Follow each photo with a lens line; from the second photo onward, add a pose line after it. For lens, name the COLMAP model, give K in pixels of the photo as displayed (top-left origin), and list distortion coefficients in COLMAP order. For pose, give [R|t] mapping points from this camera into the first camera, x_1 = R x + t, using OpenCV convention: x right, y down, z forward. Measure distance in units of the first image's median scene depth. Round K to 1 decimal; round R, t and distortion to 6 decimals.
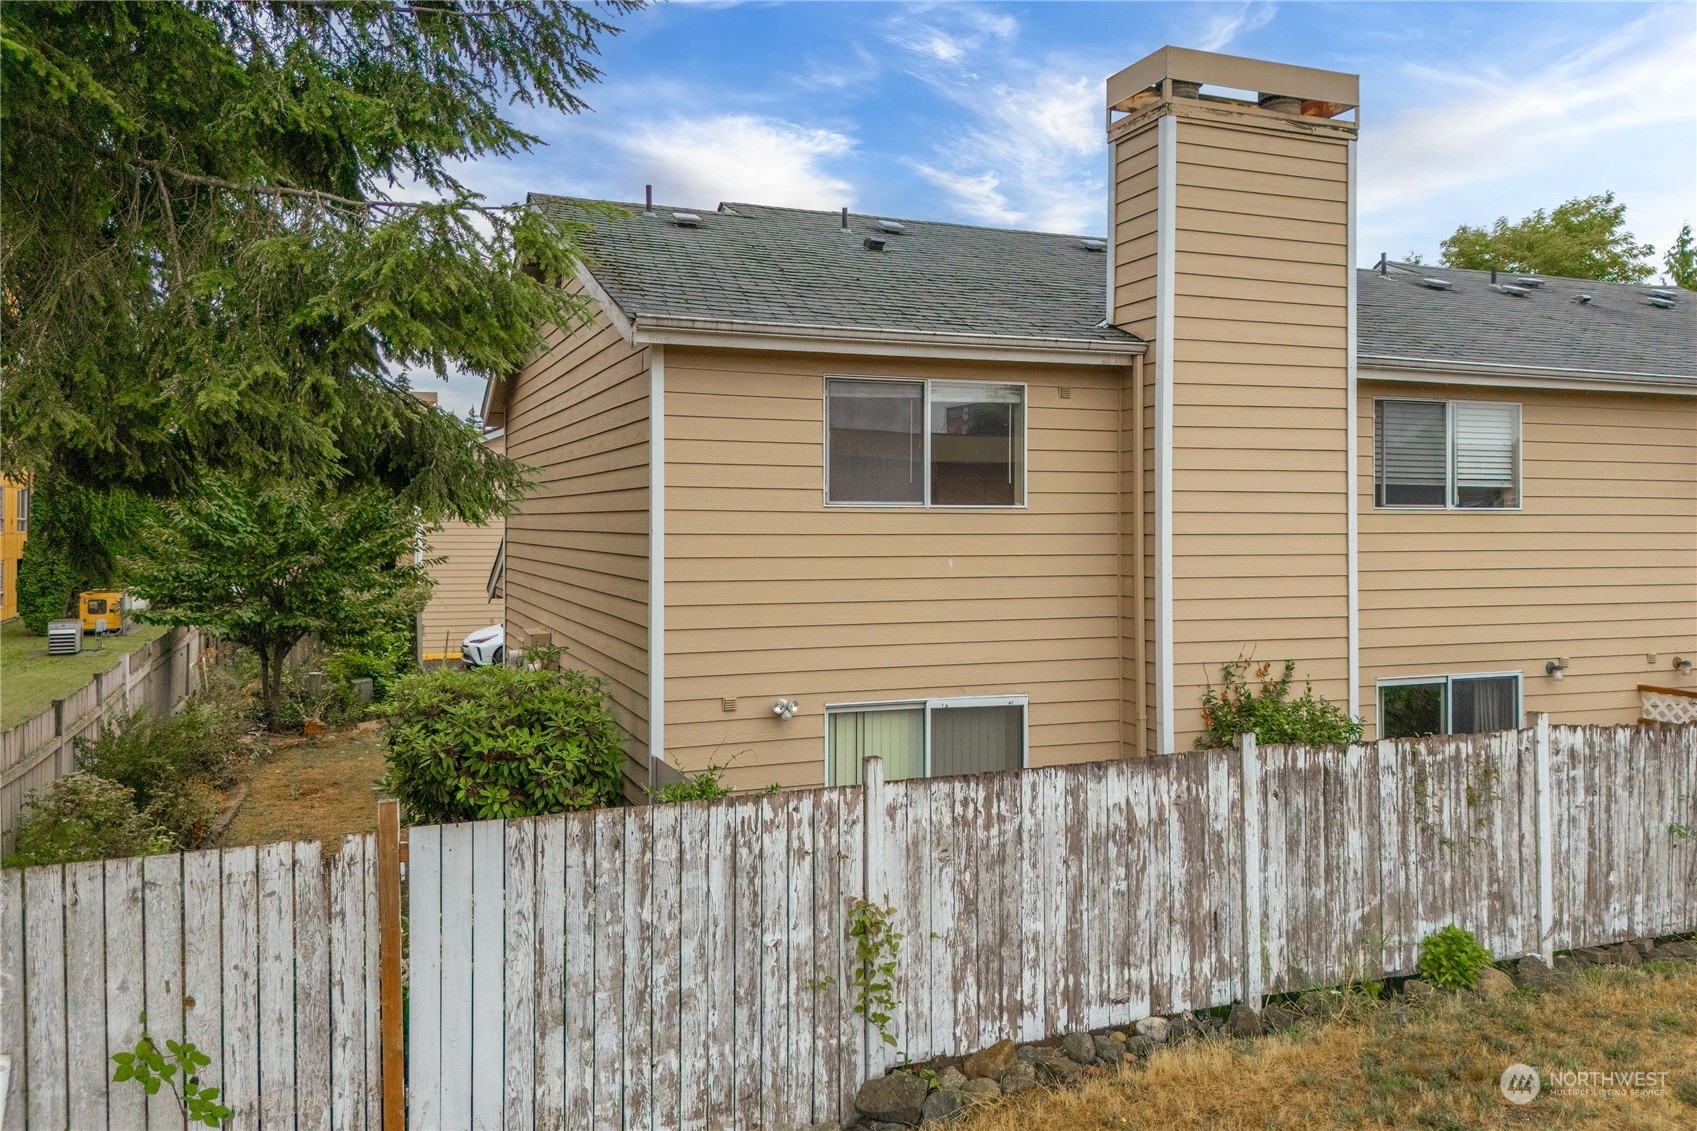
lens RADIAL K [[1281.5, 0, 831.2], [0, 1281.5, 527.8], [0, 0, 1]] dist [0.048456, -0.056779]
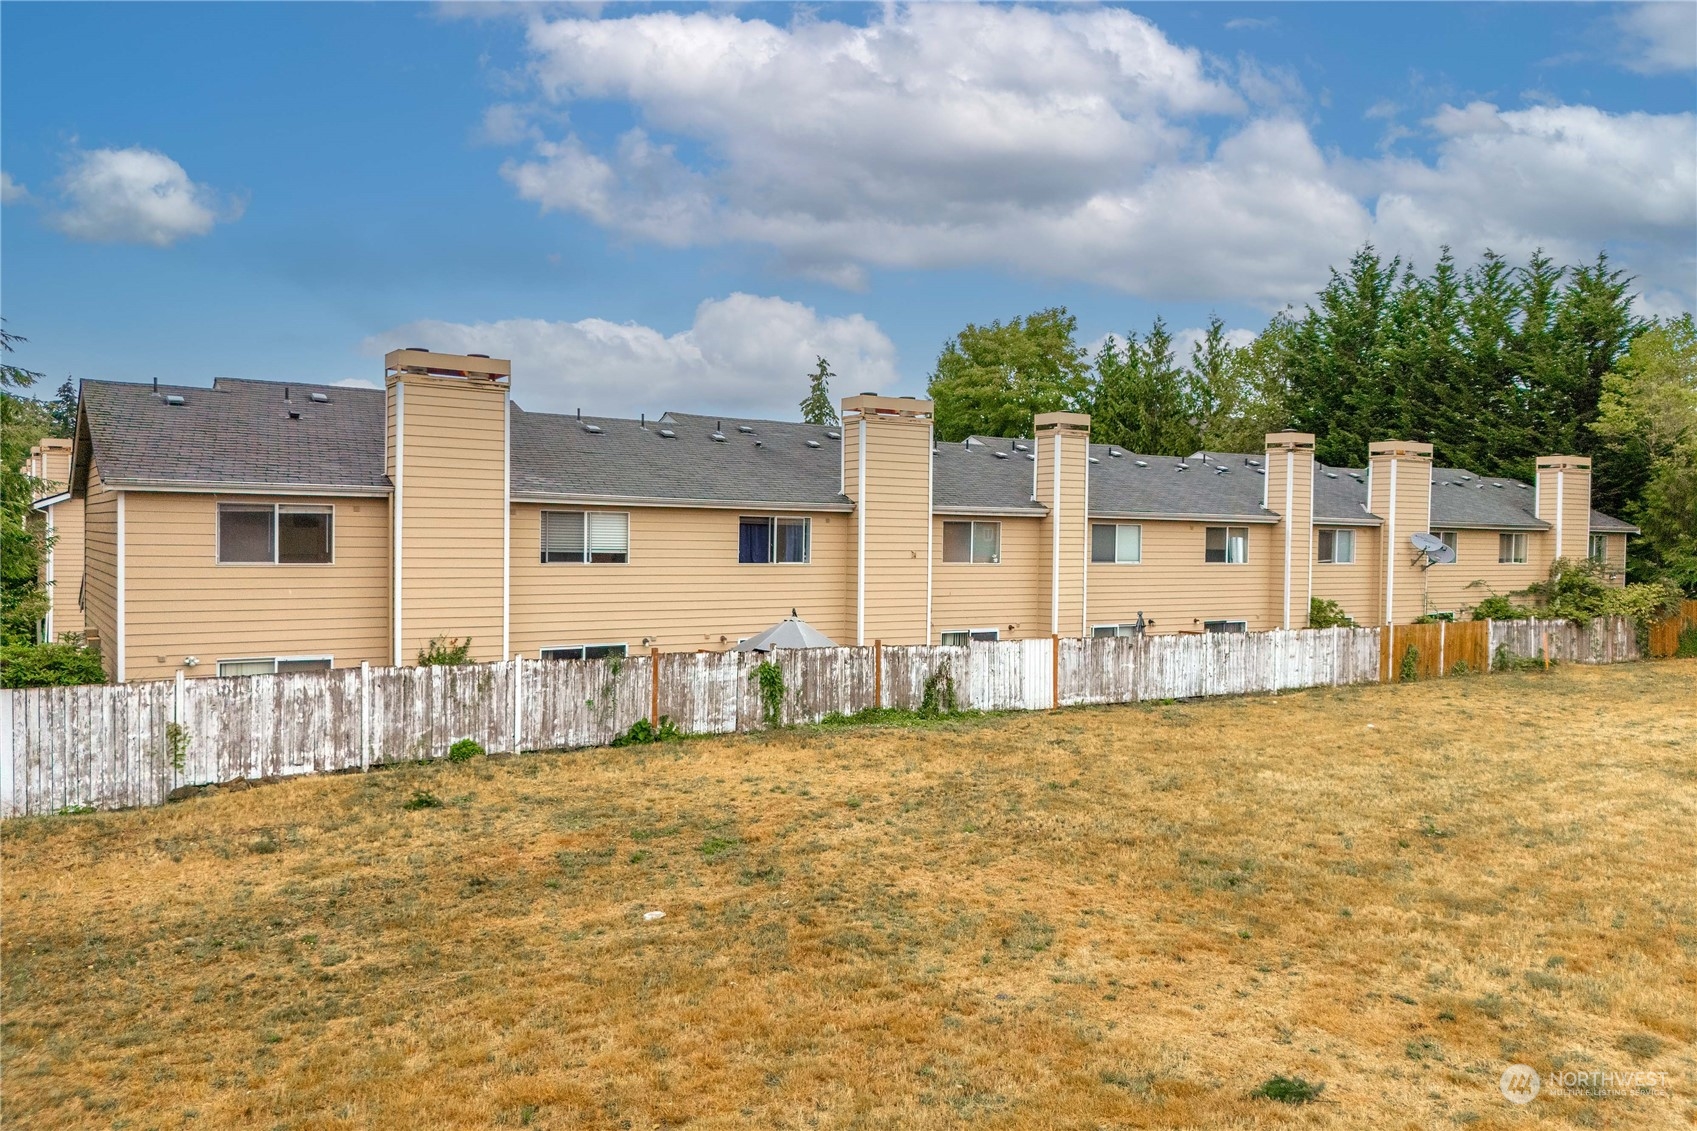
lens RADIAL K [[1281.5, 0, 895.7], [0, 1281.5, 579.8], [0, 0, 1]] dist [0.048456, -0.056779]
pose [[0.972111, 0.002569, 0.234508, 0.746962], [-0.009973, 0.999488, 0.030395, -0.087569], [-0.234310, -0.031886, 0.971639, -1.699821]]
